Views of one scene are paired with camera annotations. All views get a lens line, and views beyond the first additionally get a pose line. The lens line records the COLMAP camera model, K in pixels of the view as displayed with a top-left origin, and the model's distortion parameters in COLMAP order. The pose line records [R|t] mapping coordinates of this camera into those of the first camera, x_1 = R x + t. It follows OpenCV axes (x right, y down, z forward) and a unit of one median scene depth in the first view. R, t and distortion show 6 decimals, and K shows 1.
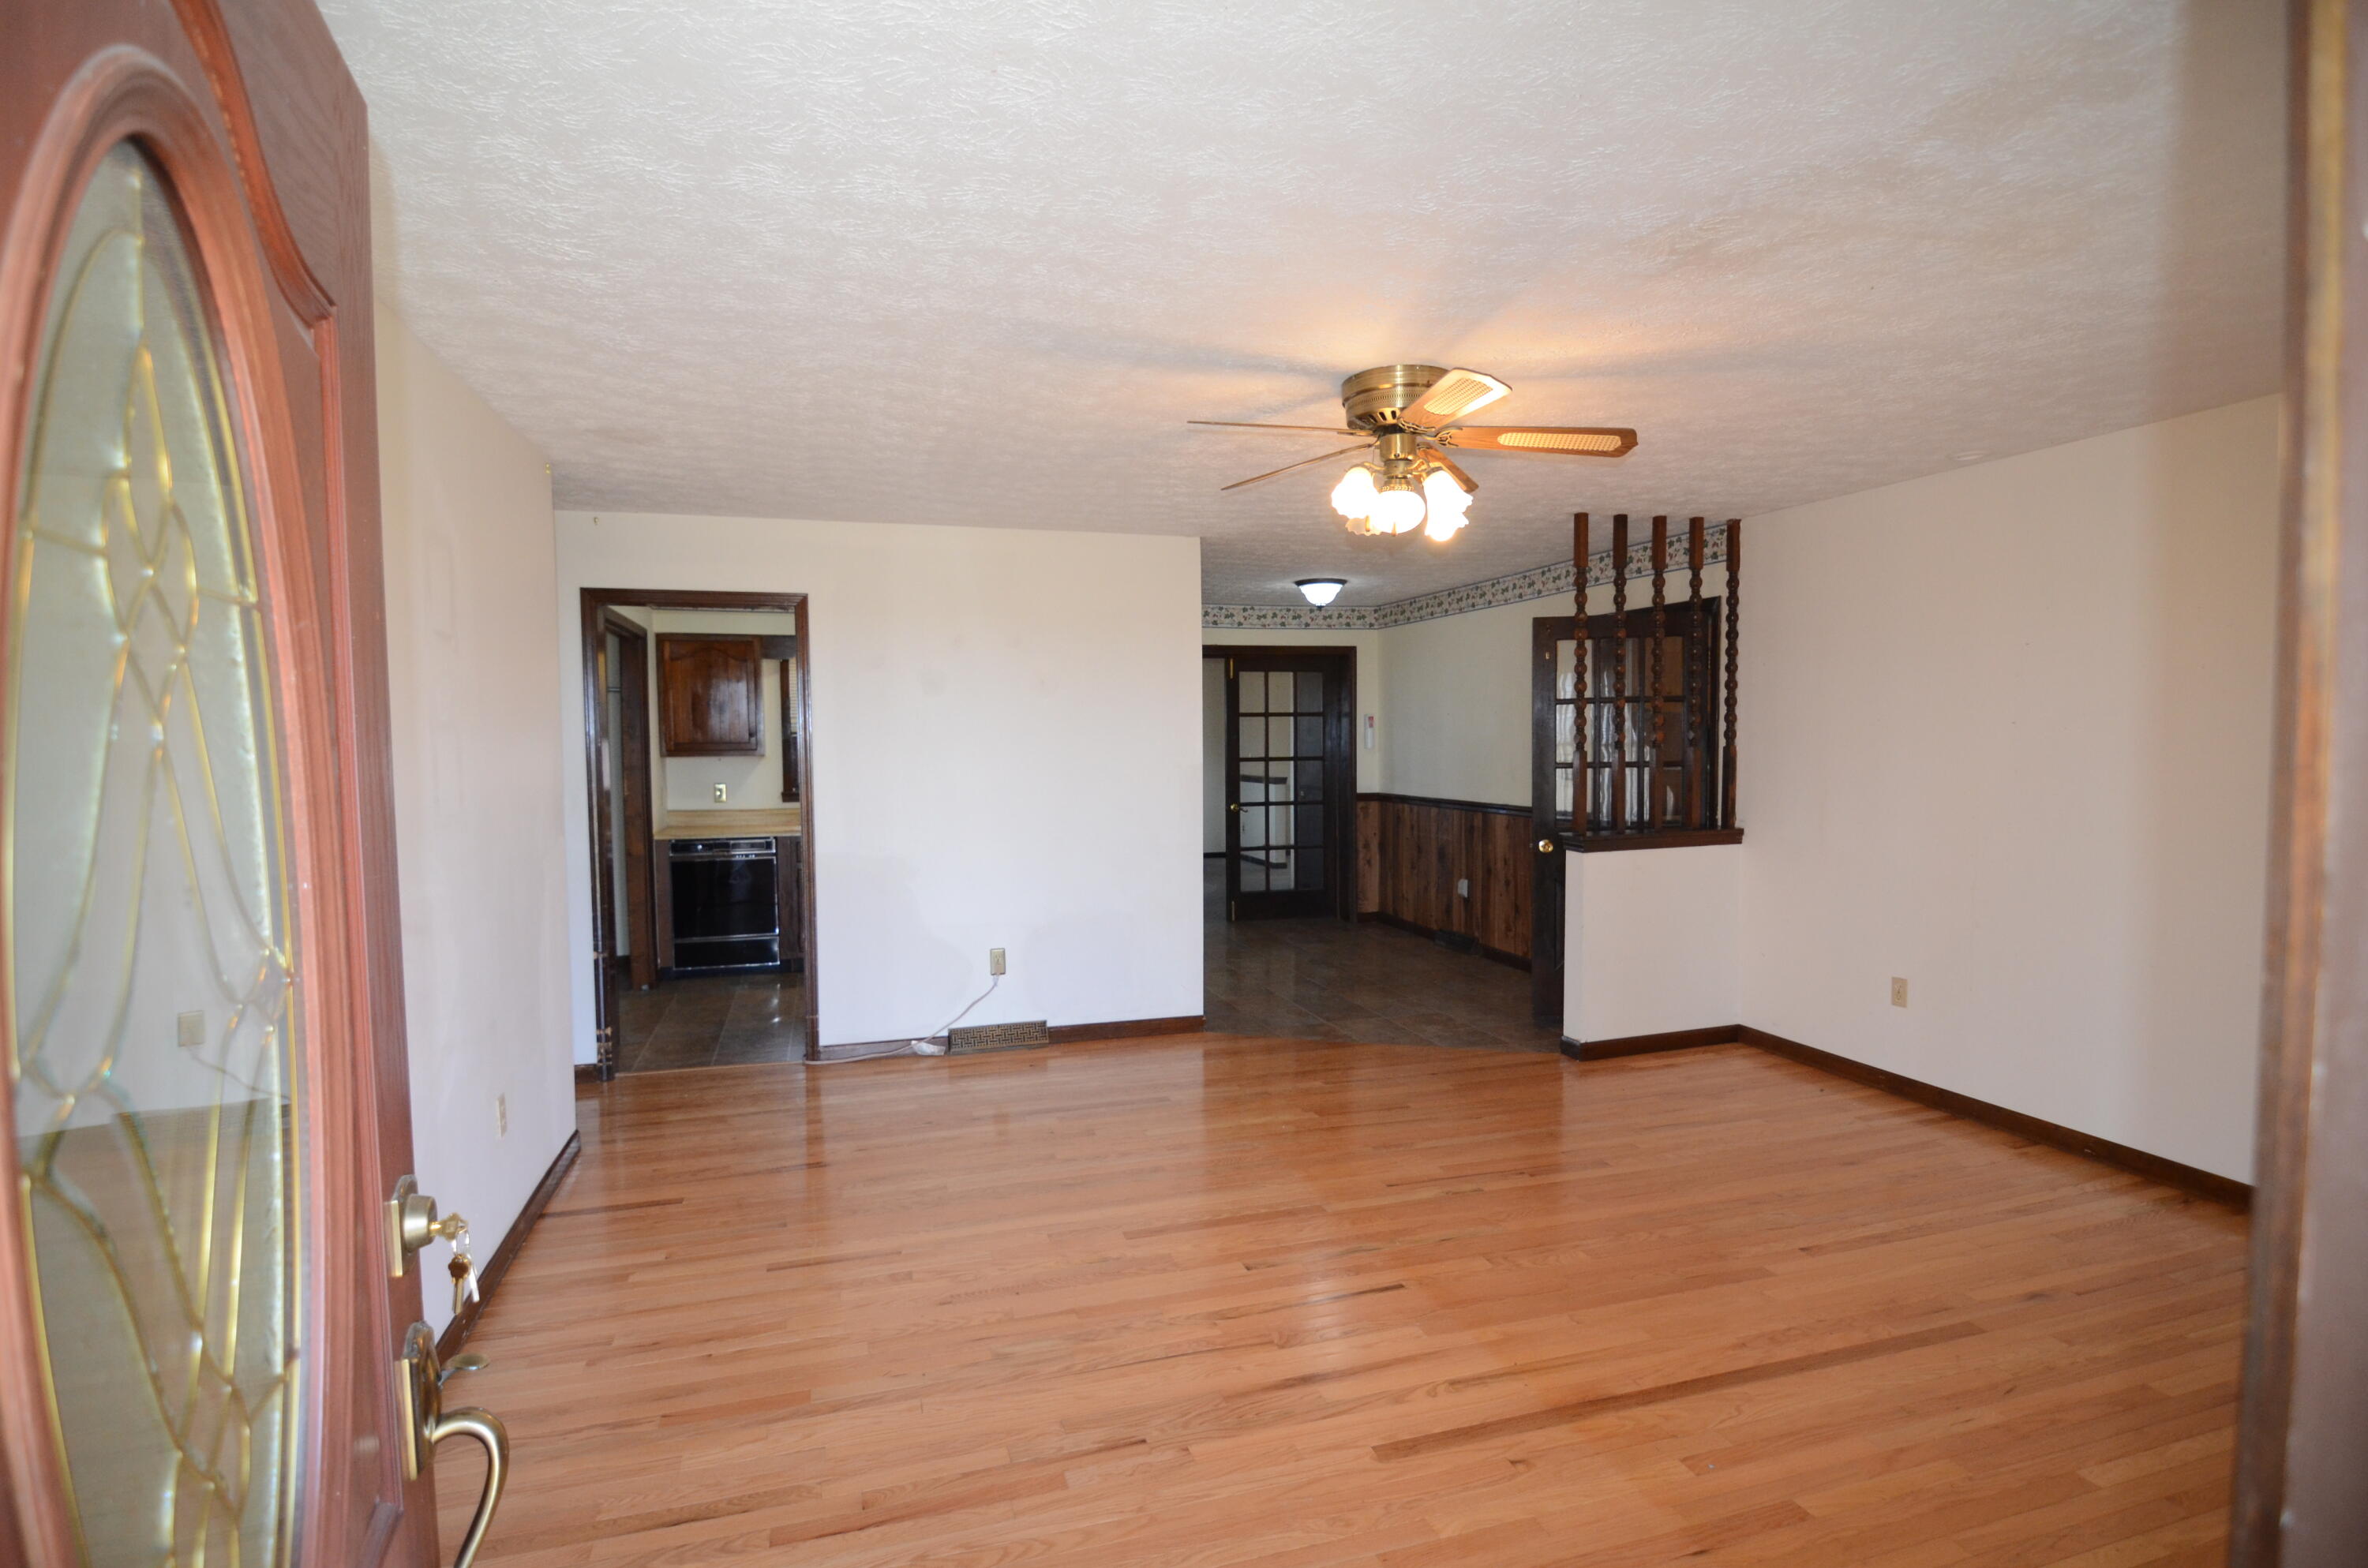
lens RADIAL K [[1134.7, 0, 1183.6], [0, 1134.7, 799.0], [0, 0, 1]] dist [-0.012354, -0.007340]
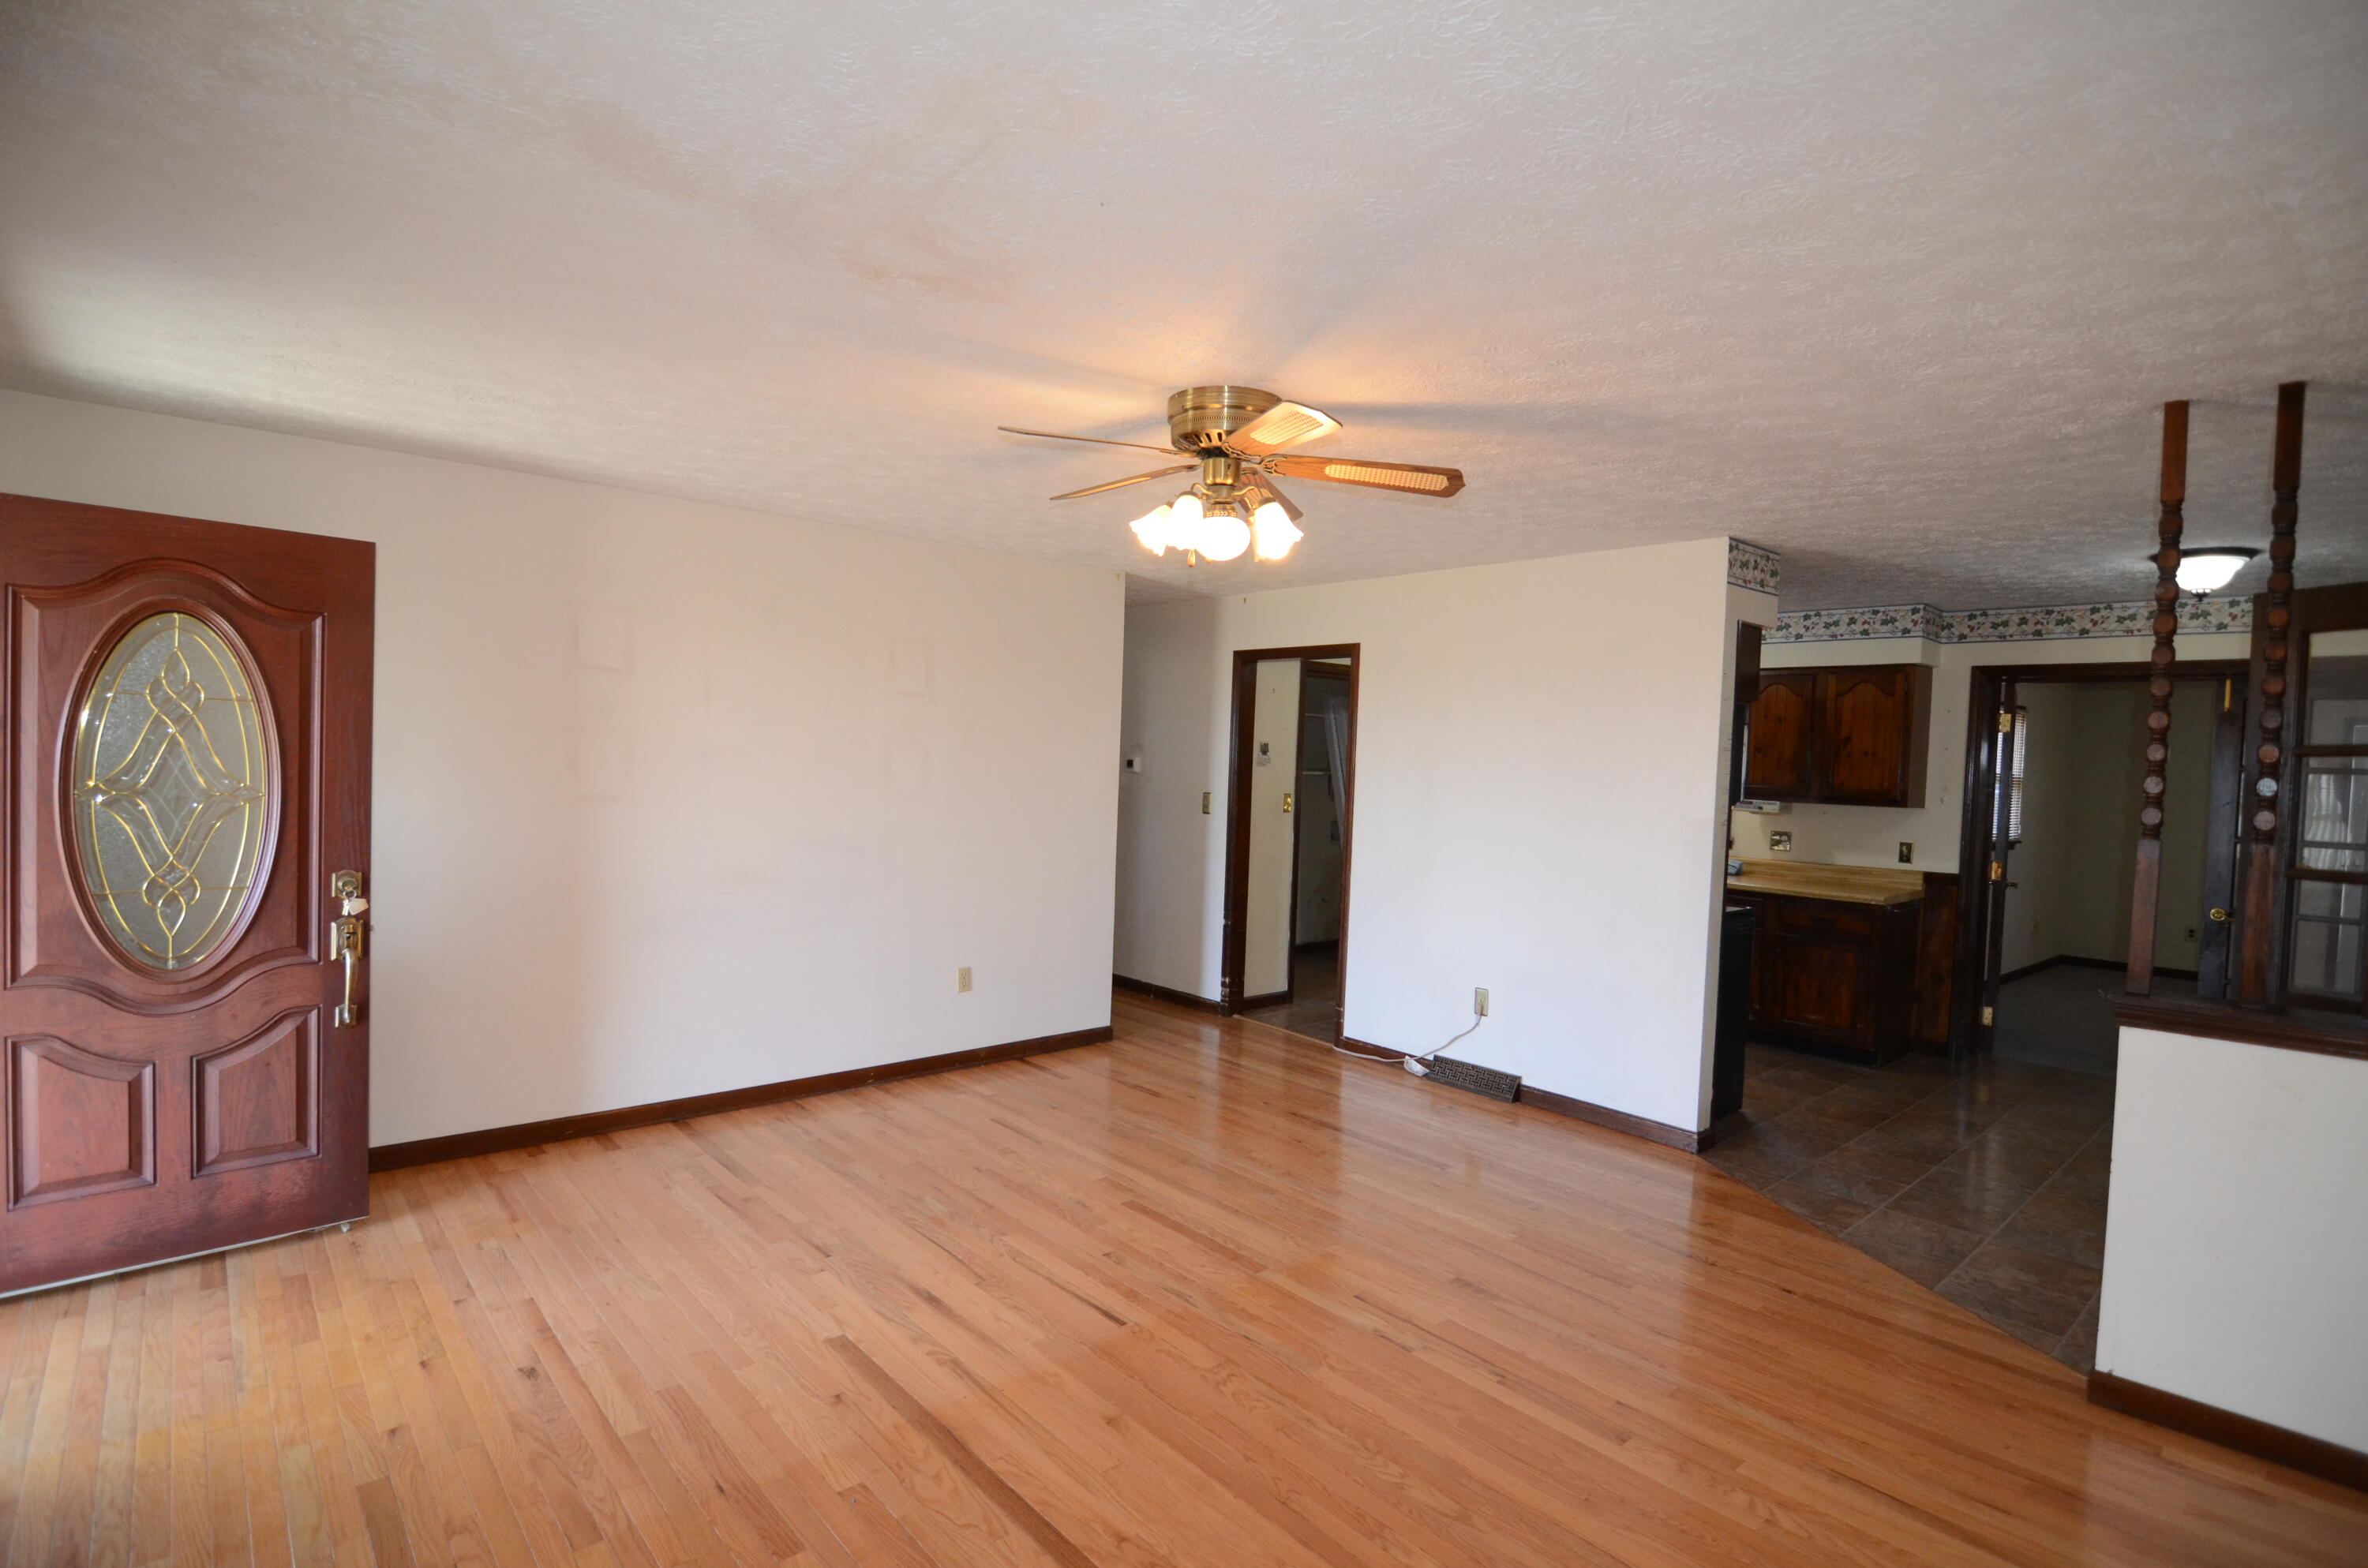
lens RADIAL K [[1150.3, 0, 1184.0], [0, 1150.3, 784.0], [0, 0, 1]] dist [-0.011280, -0.000220]
pose [[0.416359, 0.047660, -0.907950, 0.845151], [-0.092331, 0.995679, 0.009925, -0.040925], [0.904500, 0.079699, 0.418960, 0.453339]]
